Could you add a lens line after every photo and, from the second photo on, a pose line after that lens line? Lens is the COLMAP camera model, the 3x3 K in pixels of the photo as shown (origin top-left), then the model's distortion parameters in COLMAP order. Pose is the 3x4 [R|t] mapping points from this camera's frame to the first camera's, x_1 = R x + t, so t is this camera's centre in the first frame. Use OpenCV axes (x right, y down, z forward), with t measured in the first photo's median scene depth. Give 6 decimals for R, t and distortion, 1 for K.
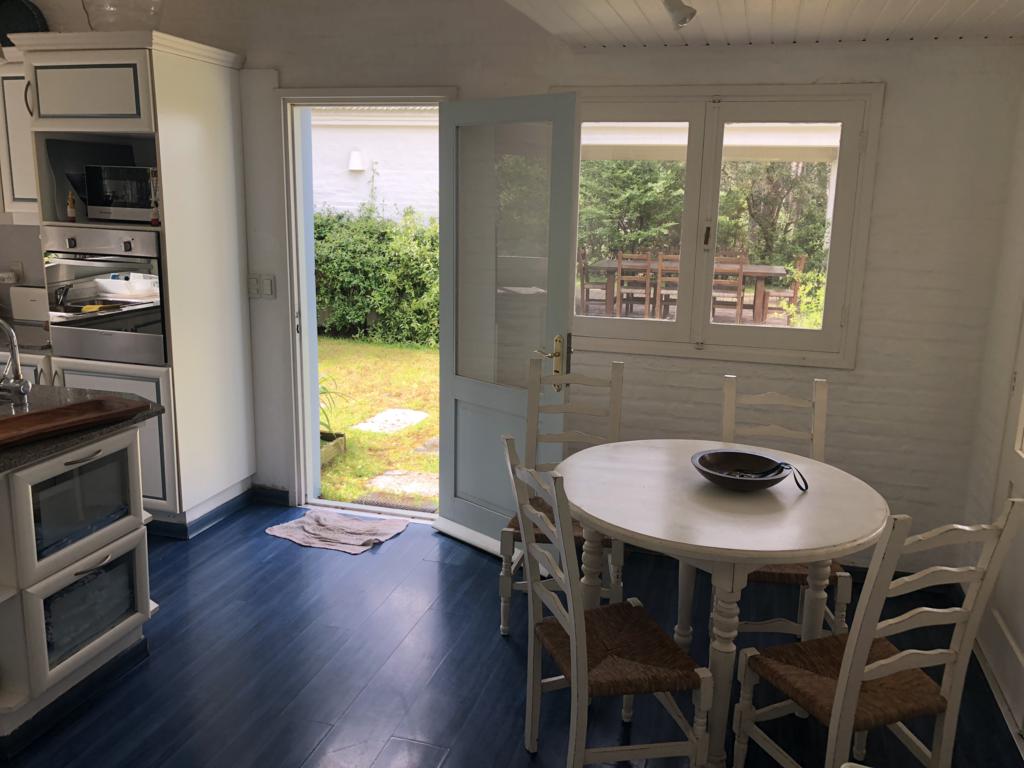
lens RADIAL K [[837.1, 0, 511.4], [0, 837.1, 382.9], [0, 0, 1]] dist [0.015158, -0.013245]
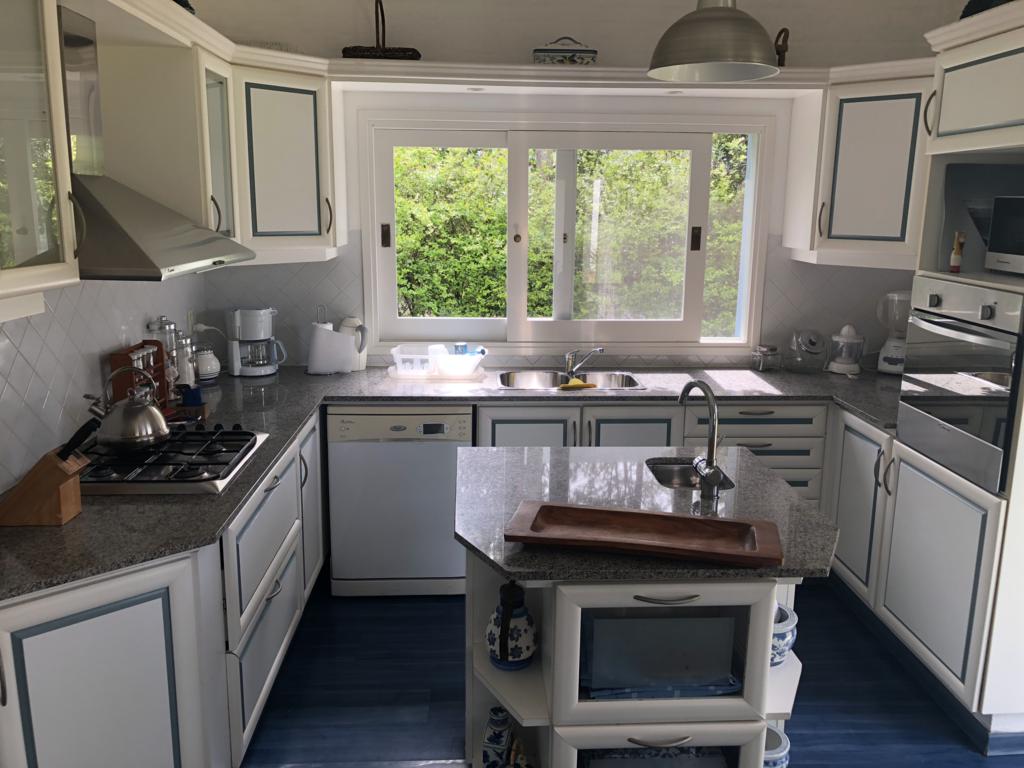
lens RADIAL K [[837.1, 0, 511.5], [0, 837.1, 377.1], [0, 0, 1]] dist [0.015158, -0.013245]
pose [[0.323840, 0.171657, -0.930409, 0.083853], [-0.213023, 0.971381, 0.105071, -0.132869], [0.921818, 0.164172, 0.351139, 0.539732]]
